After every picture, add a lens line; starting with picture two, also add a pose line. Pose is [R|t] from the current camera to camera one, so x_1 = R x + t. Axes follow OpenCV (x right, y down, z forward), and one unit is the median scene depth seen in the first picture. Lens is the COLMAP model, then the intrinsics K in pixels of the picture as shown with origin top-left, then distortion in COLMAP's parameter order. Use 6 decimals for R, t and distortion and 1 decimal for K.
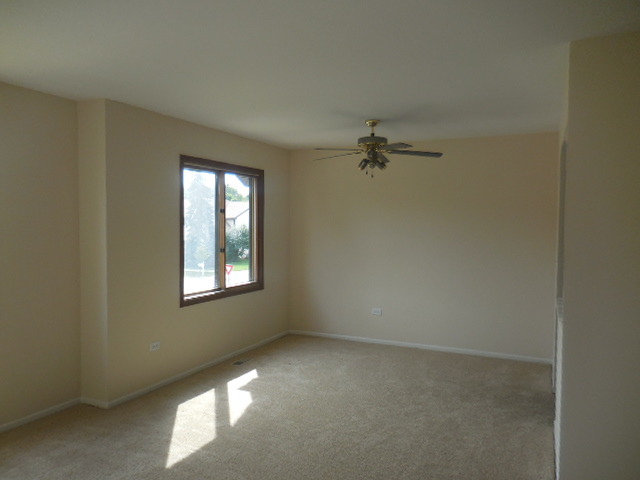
lens RADIAL K [[480.8, 0, 322.6], [0, 480.8, 239.1], [0, 0, 1]] dist [-0.033297, 0.016749]
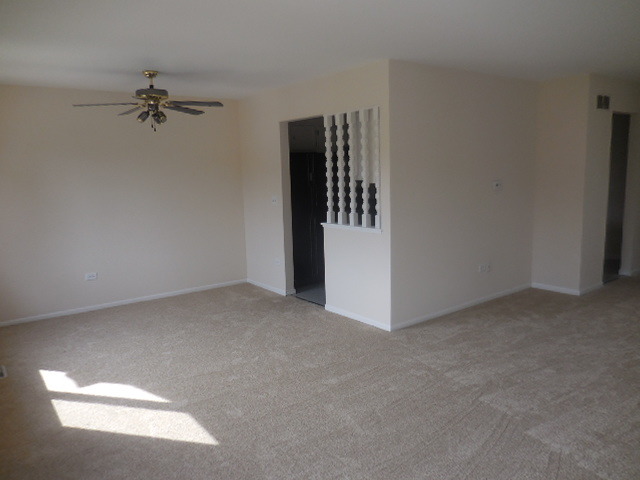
lens RADIAL K [[480.8, 0, 319.9], [0, 480.8, 238.8], [0, 0, 1]] dist [-0.033297, 0.016749]
pose [[0.451837, -0.146242, 0.880032, -0.618684], [0.057992, 0.989200, 0.134608, -0.022333], [-0.890213, -0.009786, 0.455438, 0.247366]]
